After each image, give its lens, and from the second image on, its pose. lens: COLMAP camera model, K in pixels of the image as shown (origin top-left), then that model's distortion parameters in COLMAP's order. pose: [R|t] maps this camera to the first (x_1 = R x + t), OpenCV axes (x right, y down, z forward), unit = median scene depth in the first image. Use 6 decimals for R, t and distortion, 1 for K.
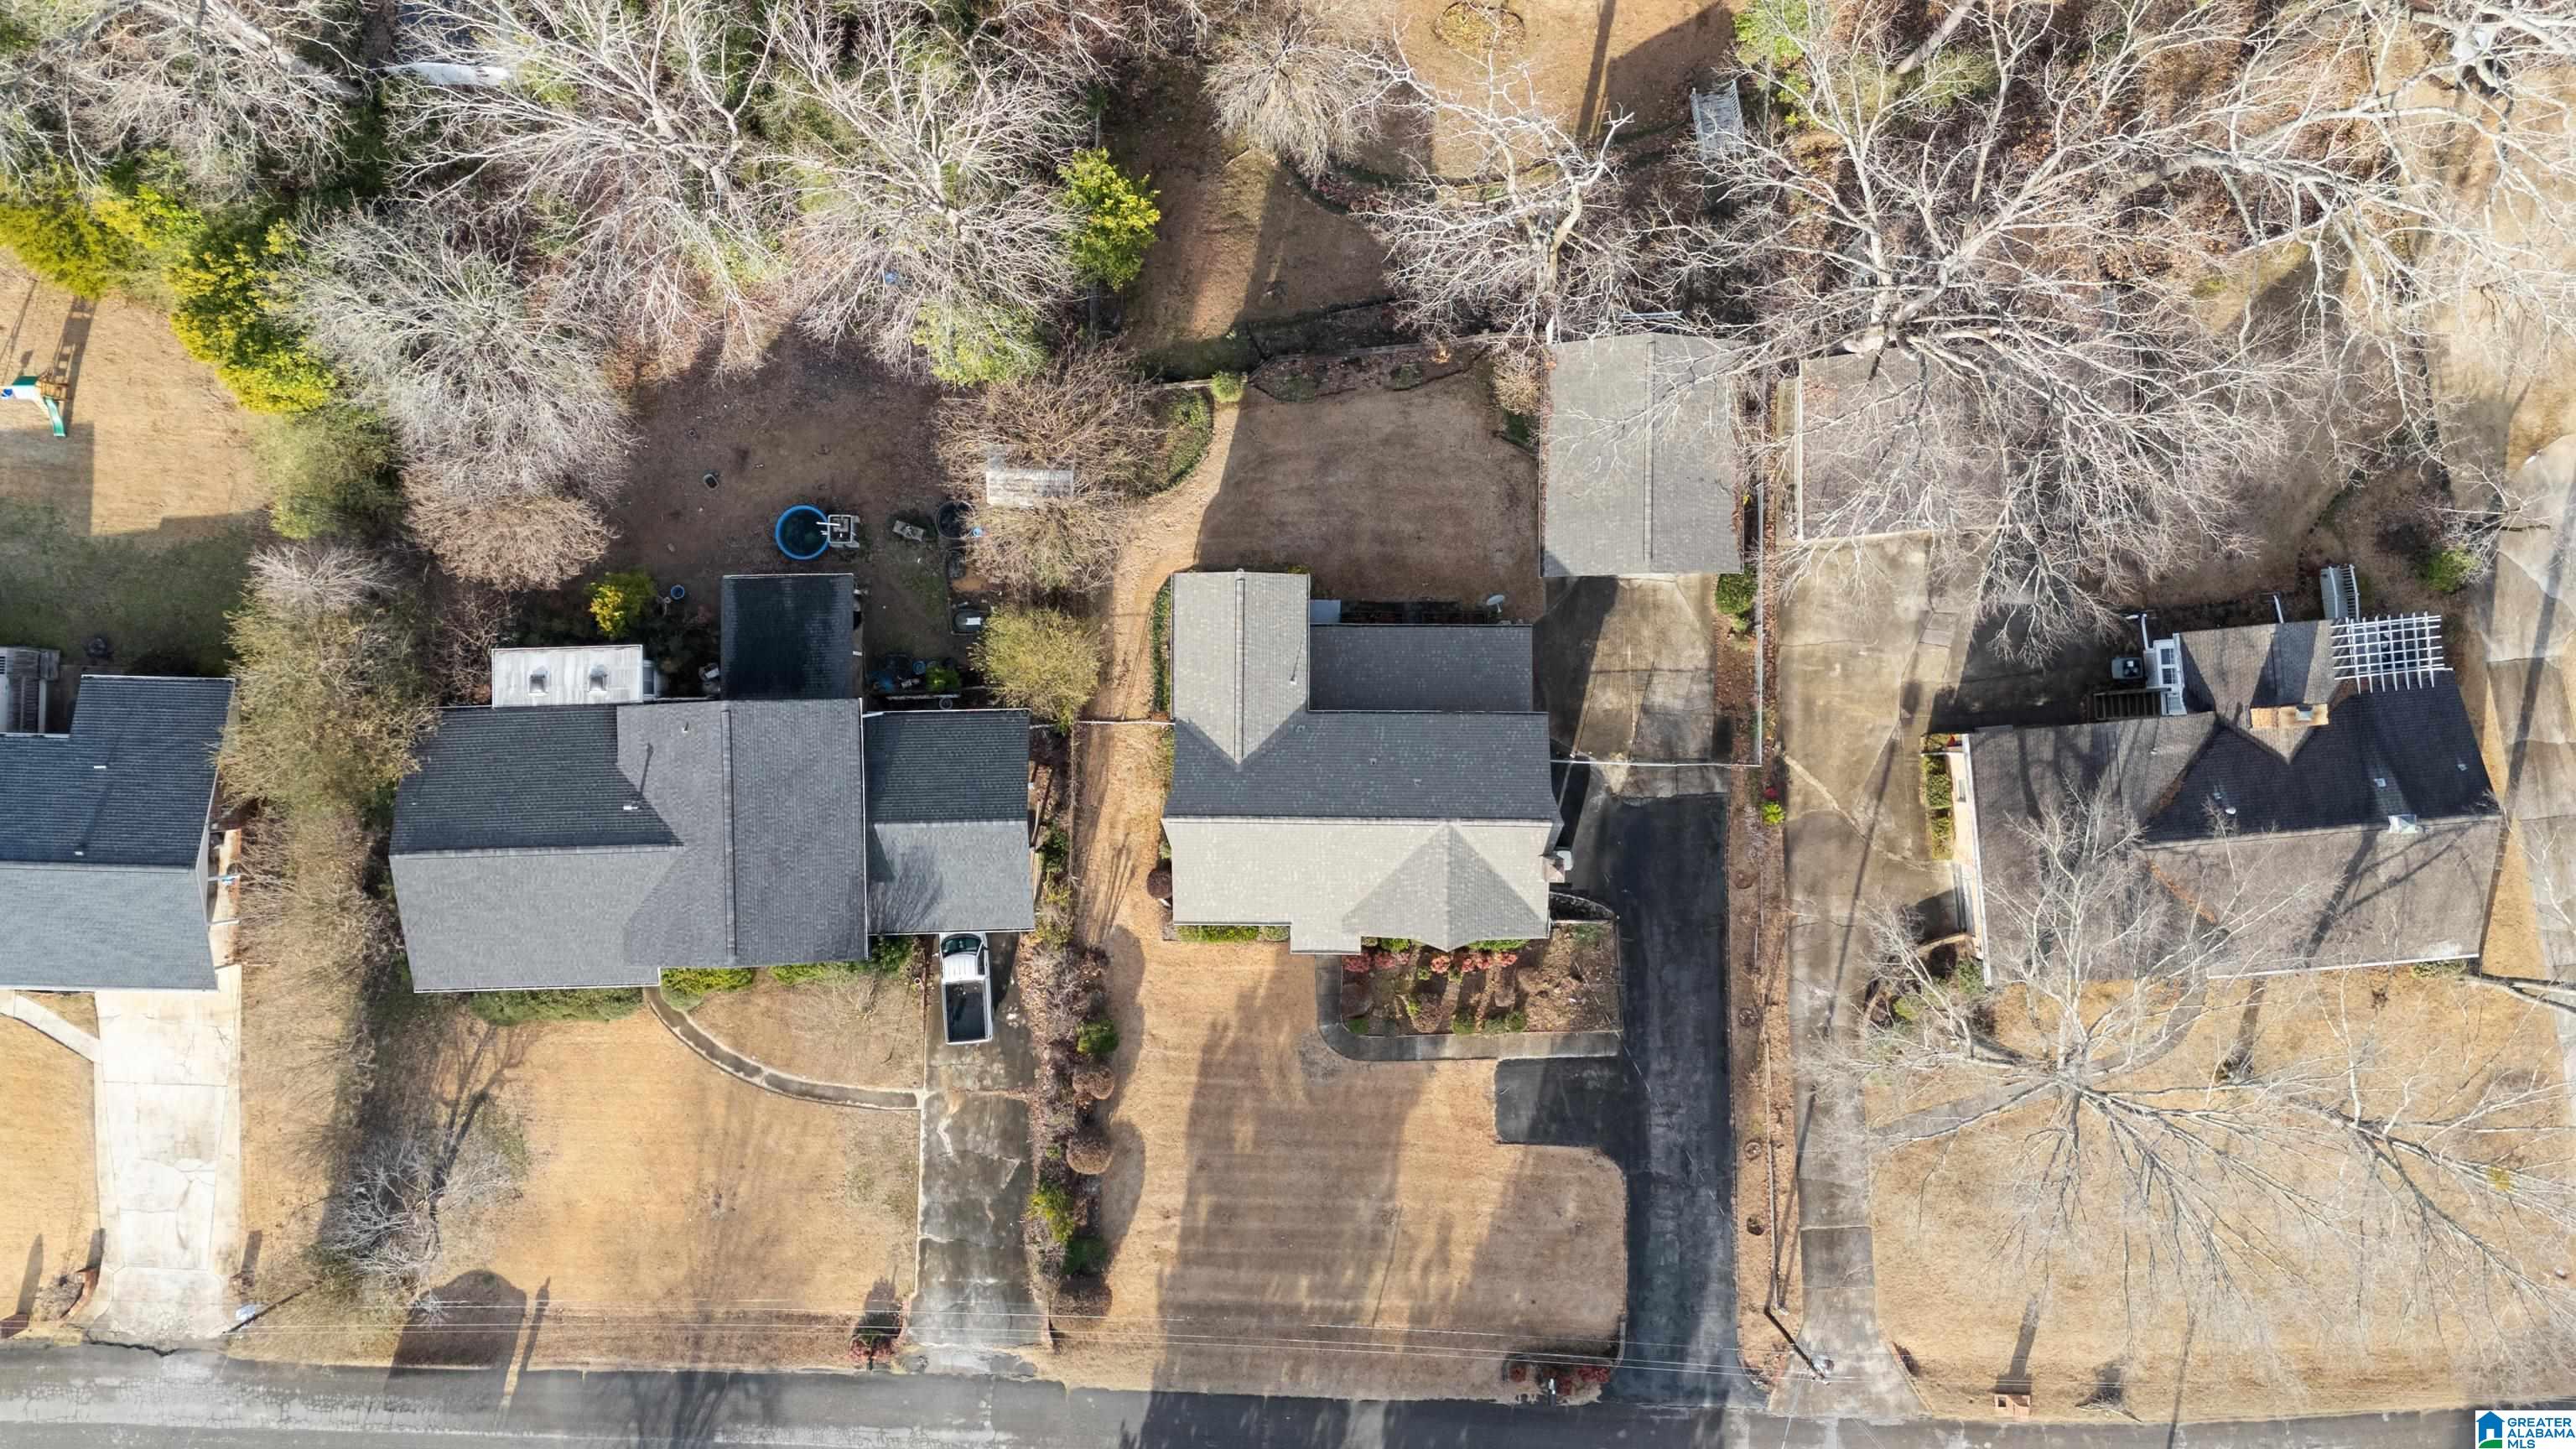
lens RADIAL K [[1925.3, 0, 1288.0], [0, 1925.3, 724.5], [0, 0, 1]] dist [0.072079, -0.045377]
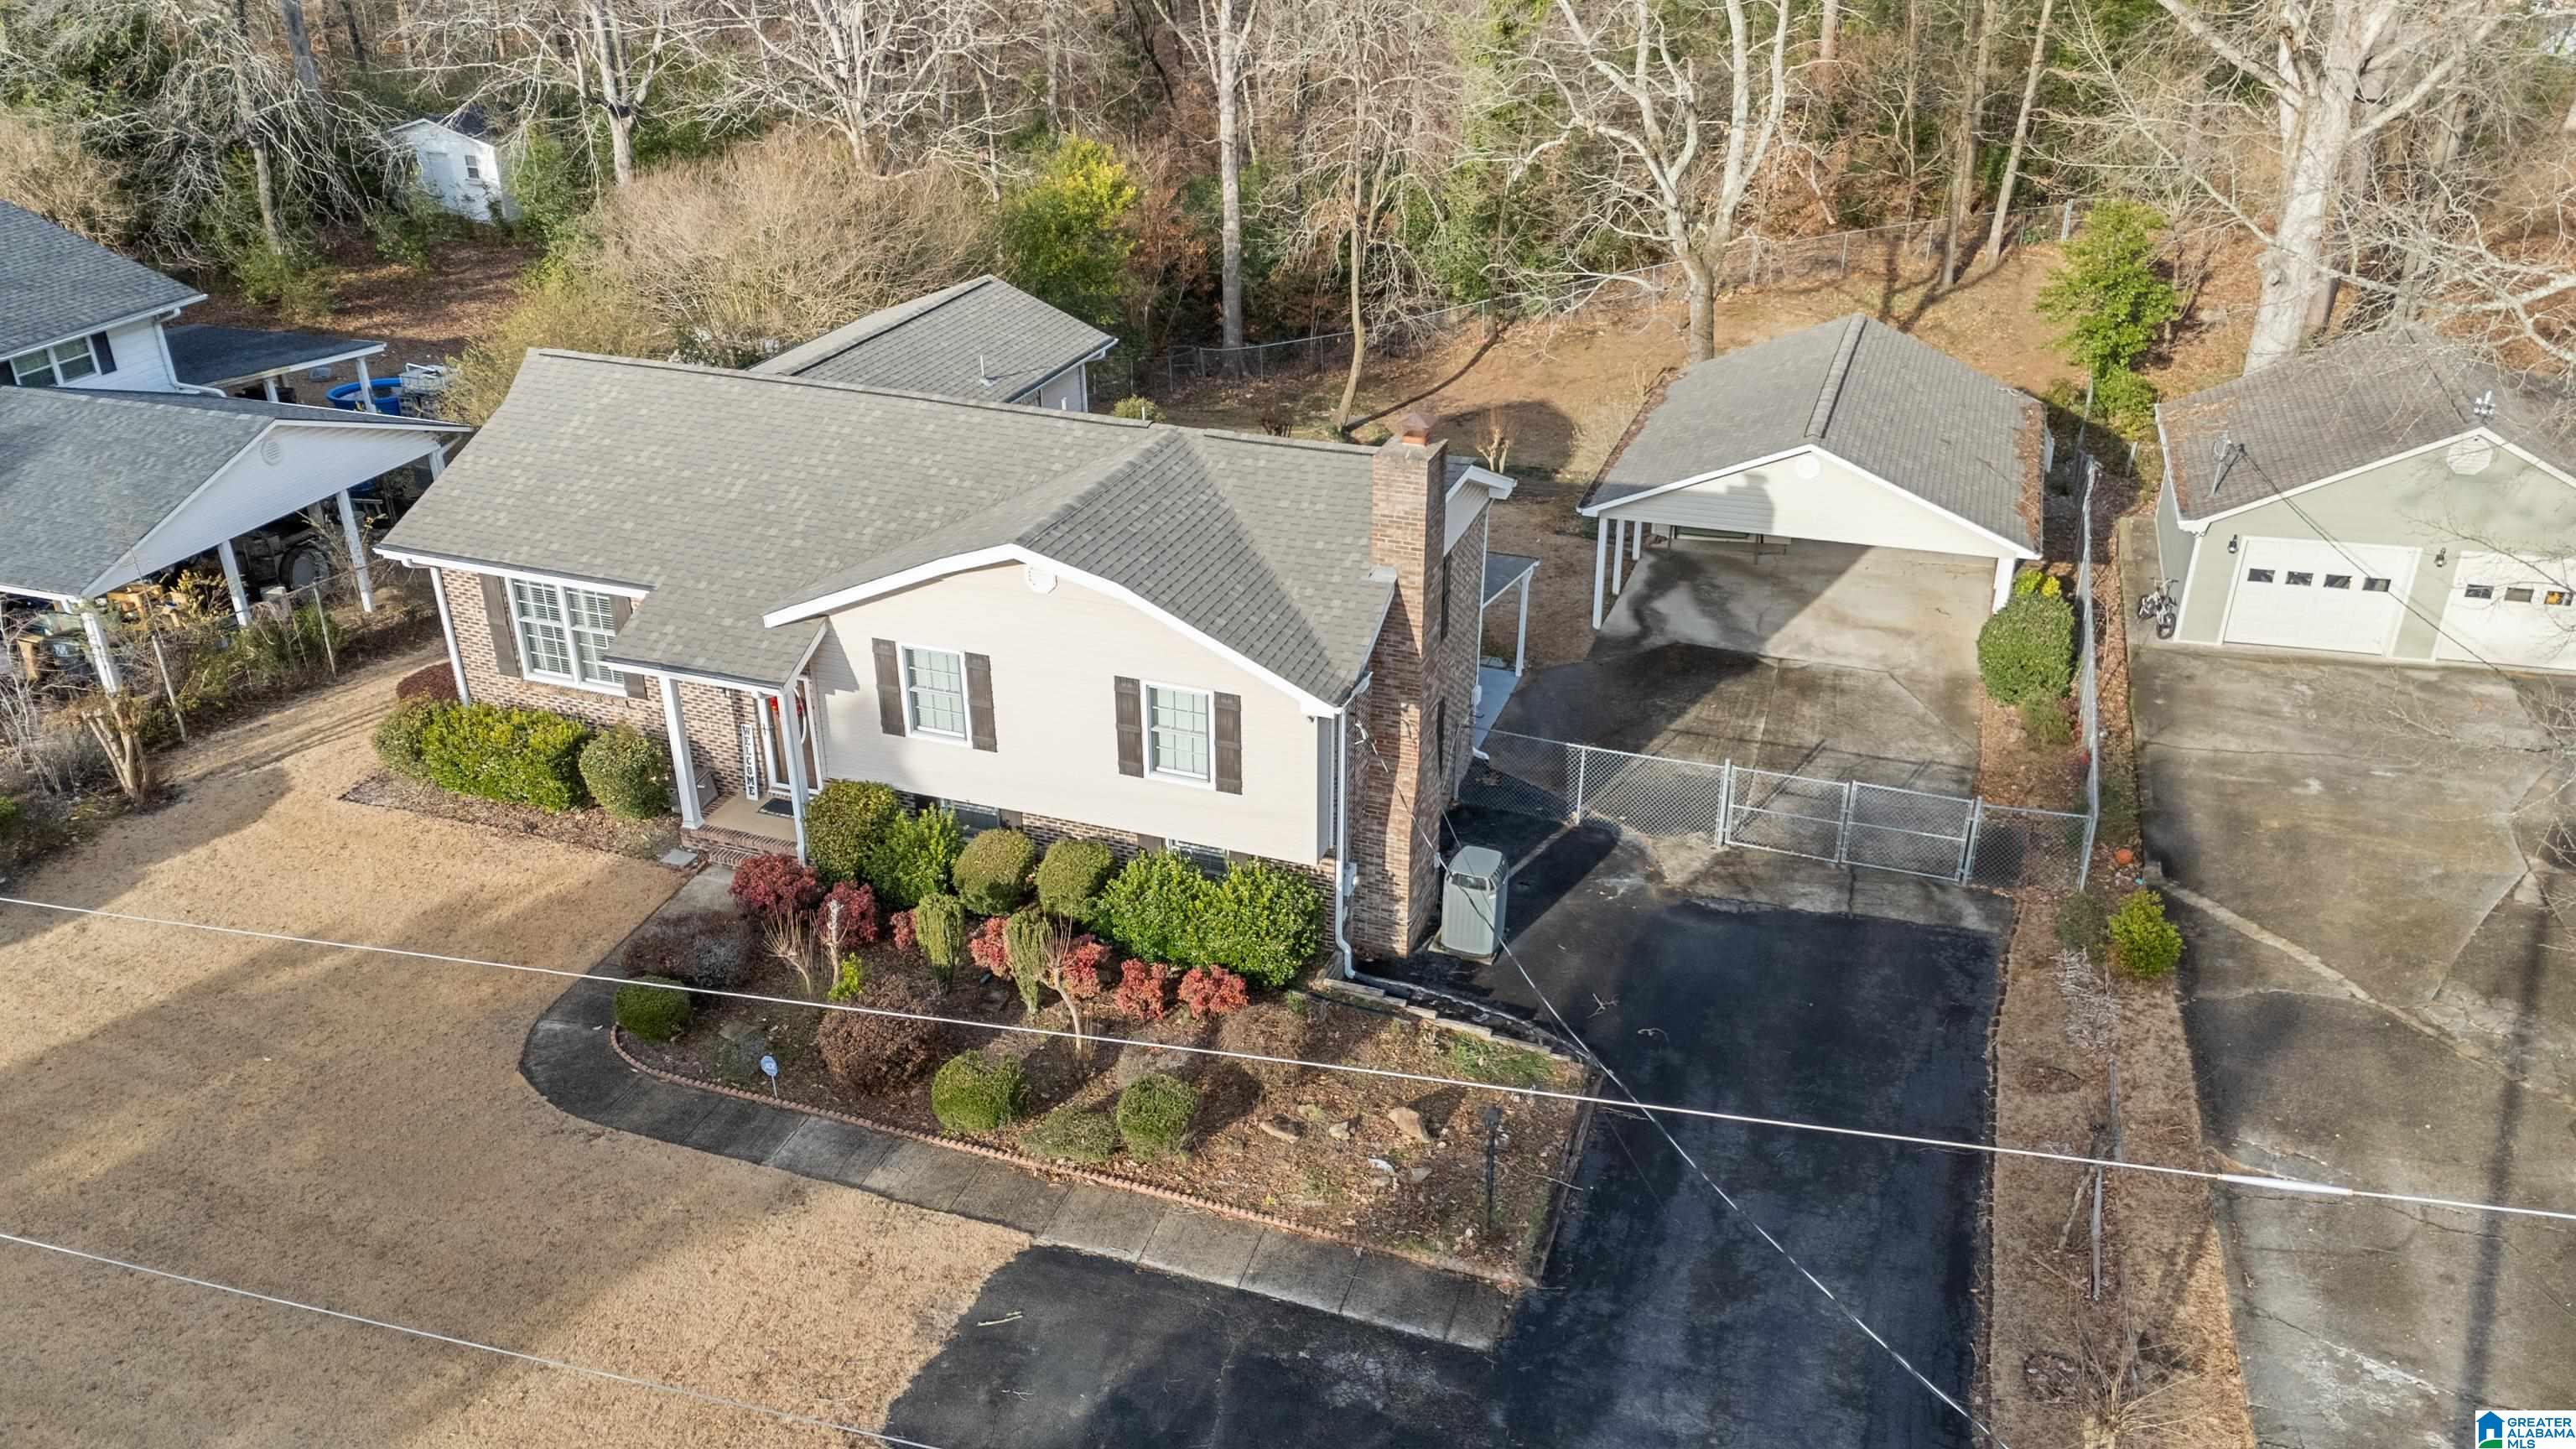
lens RADIAL K [[1899.8, 0, 1281.8], [0, 1899.8, 779.3], [0, 0, 1]] dist [0.008964, 0.003289]
pose [[0.941307, 0.168658, -0.292396, 0.204226], [-0.337290, 0.435878, -0.834413, 0.348412], [-0.013281, 0.884061, 0.467182, 0.832143]]
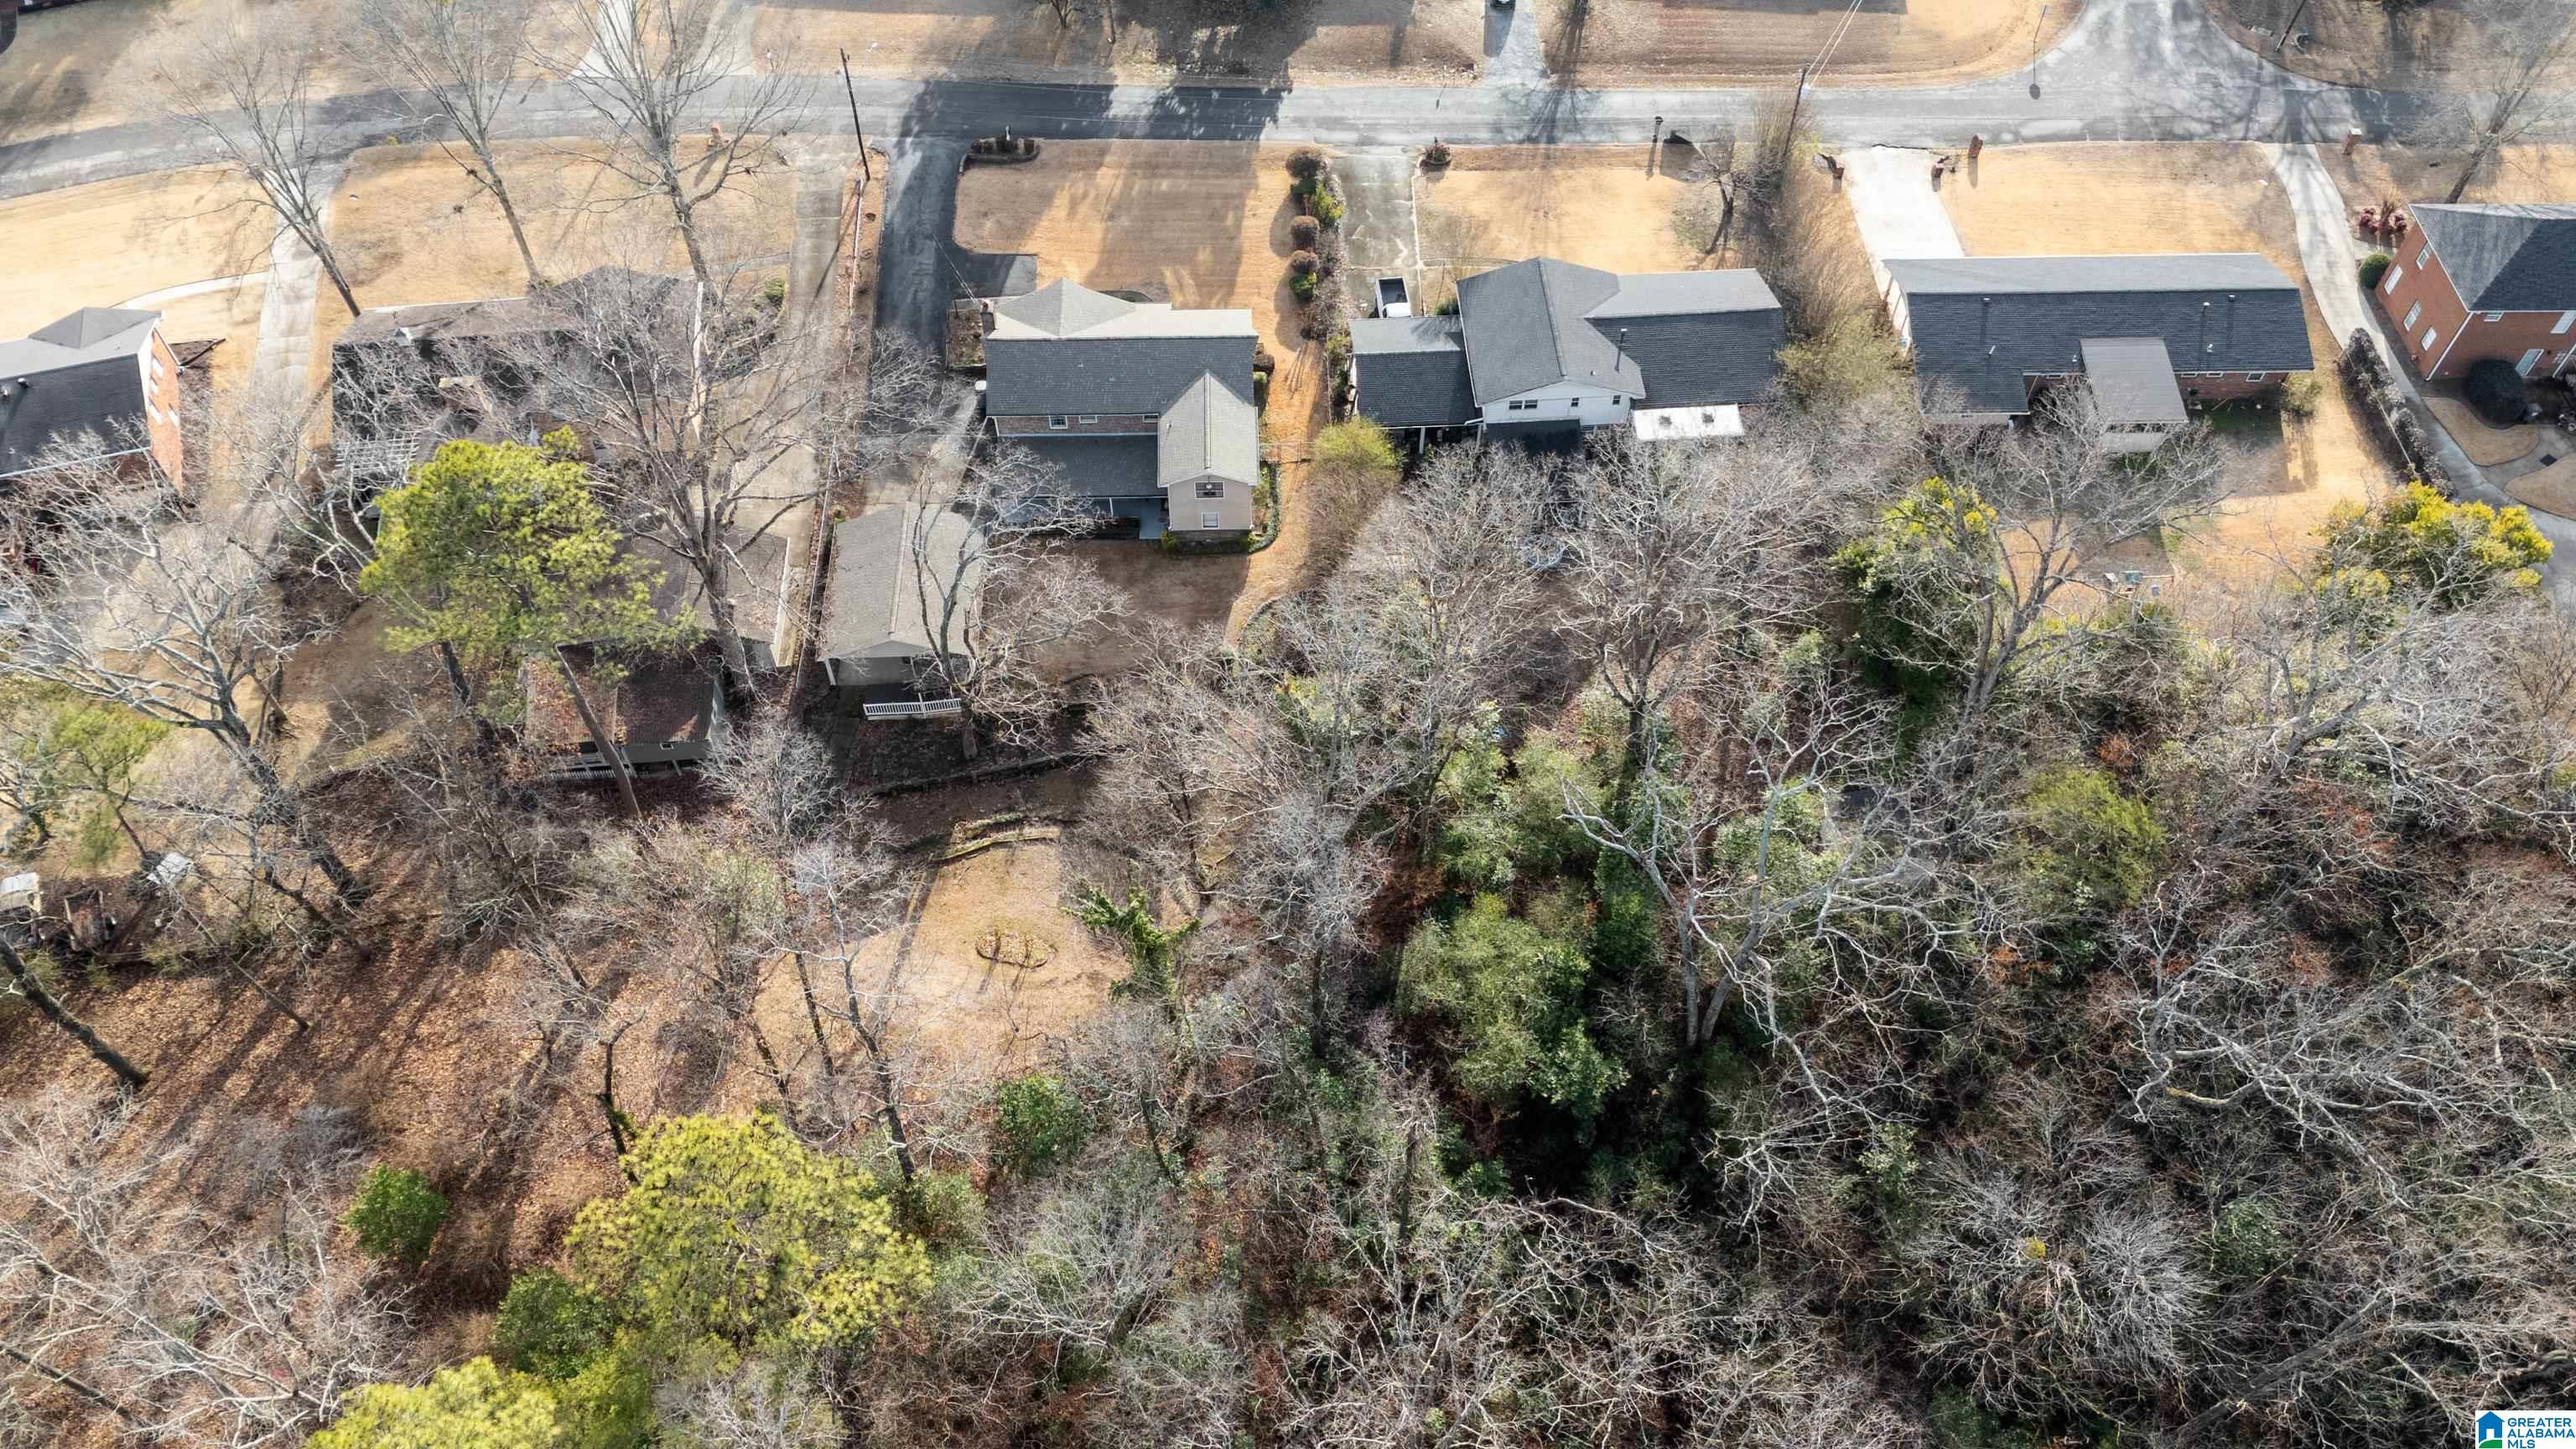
lens RADIAL K [[1925.3, 0, 1288.0], [0, 1925.3, 724.5], [0, 0, 1]] dist [0.072079, -0.045377]
pose [[-0.999307, 0.033769, -0.015632, -0.051429], [-0.036545, -0.811426, 0.583312, -0.969192], [0.007013, 0.583479, 0.812098, -0.008532]]
